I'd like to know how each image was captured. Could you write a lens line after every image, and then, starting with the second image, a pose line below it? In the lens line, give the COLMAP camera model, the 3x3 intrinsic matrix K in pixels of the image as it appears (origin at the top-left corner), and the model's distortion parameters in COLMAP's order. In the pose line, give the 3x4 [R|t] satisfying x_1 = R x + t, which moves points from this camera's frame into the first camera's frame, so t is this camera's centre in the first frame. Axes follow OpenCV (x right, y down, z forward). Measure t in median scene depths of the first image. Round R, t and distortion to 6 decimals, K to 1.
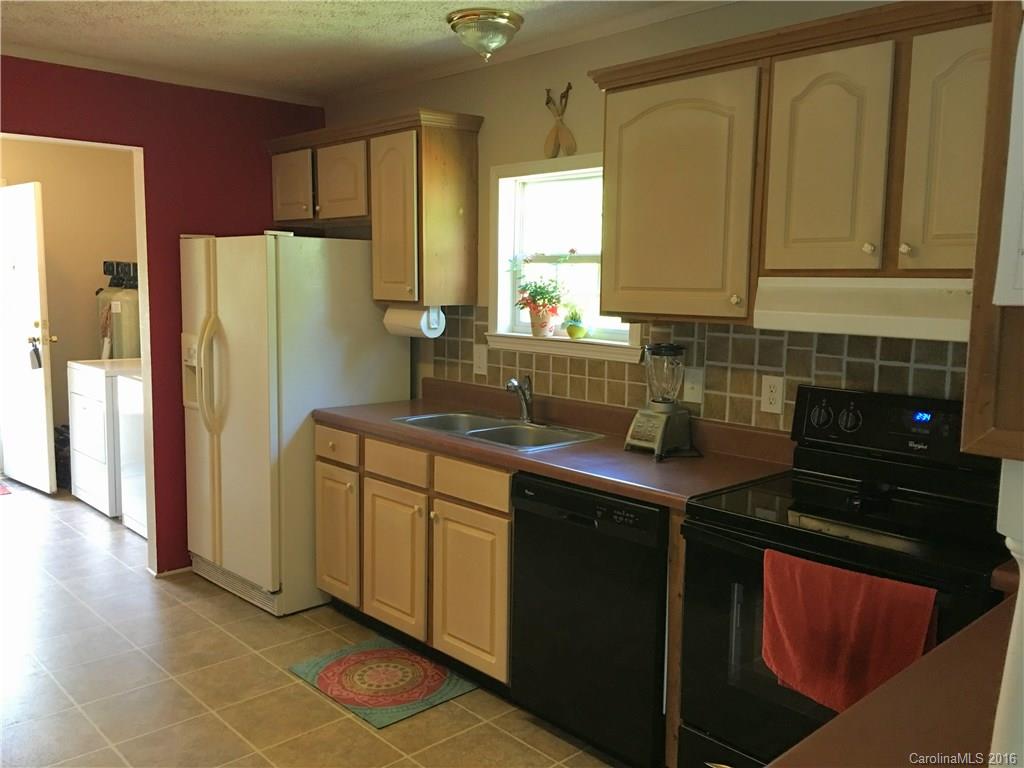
lens RADIAL K [[873.9, 0, 506.0], [0, 873.9, 379.2], [0, 0, 1]] dist [0.081005, -0.087598]
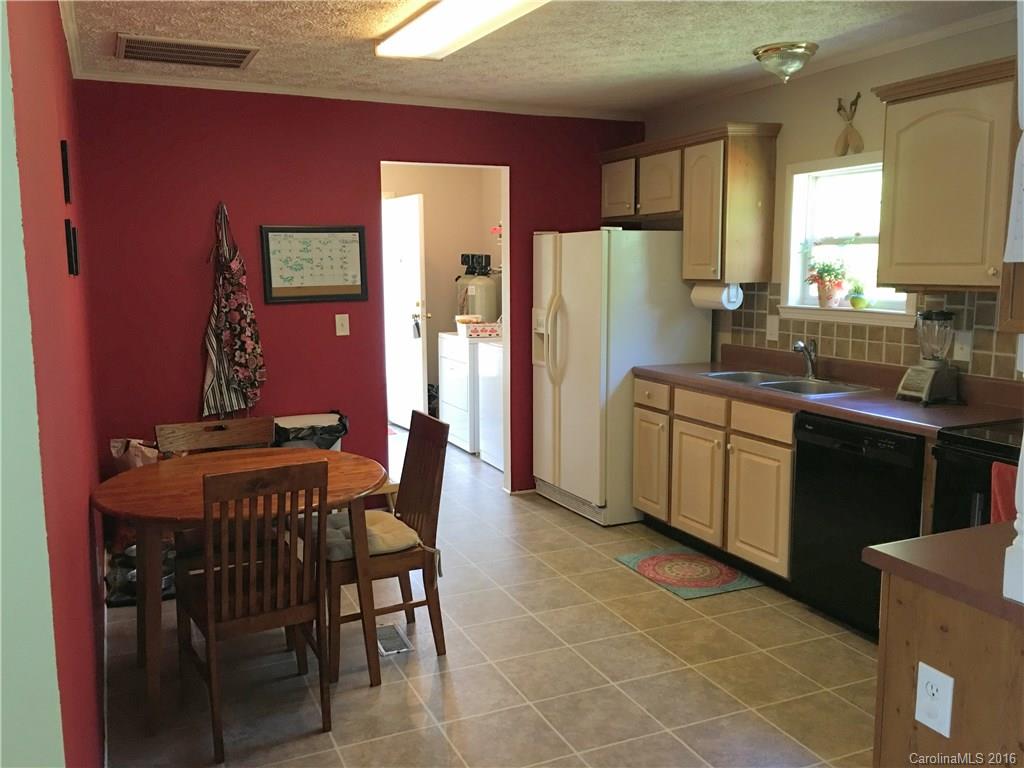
lens RADIAL K [[873.9, 0, 508.6], [0, 873.9, 384.8], [0, 0, 1]] dist [0.081005, -0.087598]
pose [[0.947536, 0.025592, -0.318622, 0.015831], [-0.018742, 0.999523, 0.024546, 0.037045], [0.319099, -0.017287, 0.947564, -0.289784]]
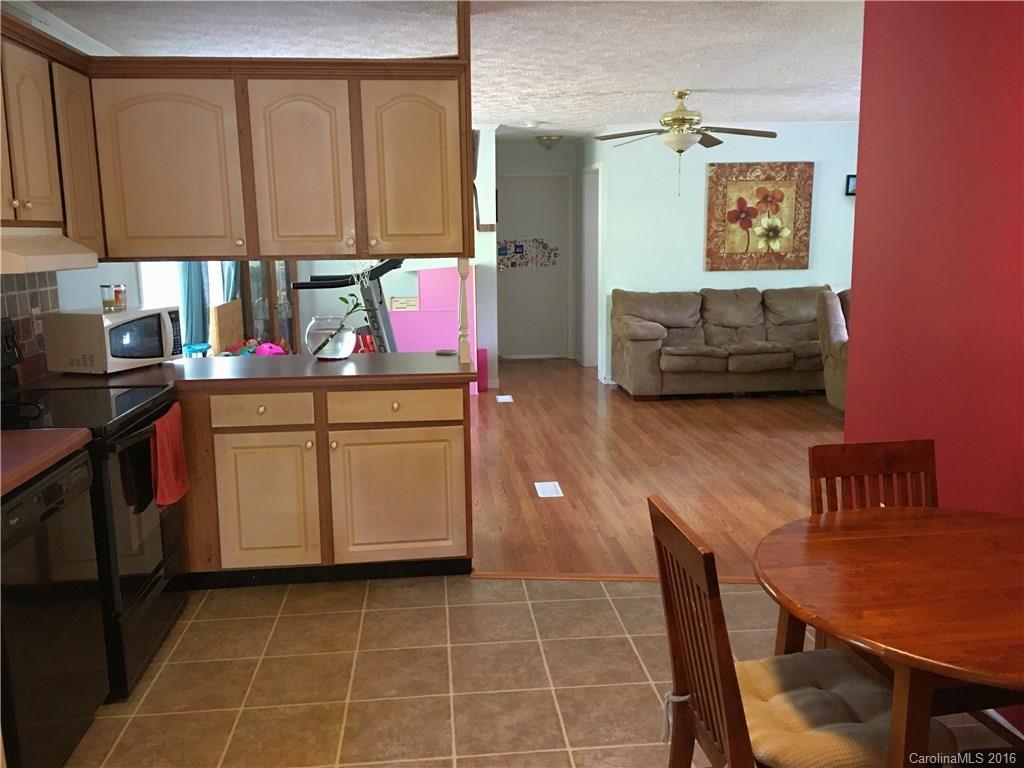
lens RADIAL K [[873.9, 0, 508.2], [0, 873.9, 376.3], [0, 0, 1]] dist [0.081005, -0.087598]
pose [[-0.795892, -0.097832, 0.597483, -0.605447], [0.077700, 0.962193, 0.261052, -0.122650], [-0.600433, 0.254193, -0.758199, 1.051631]]
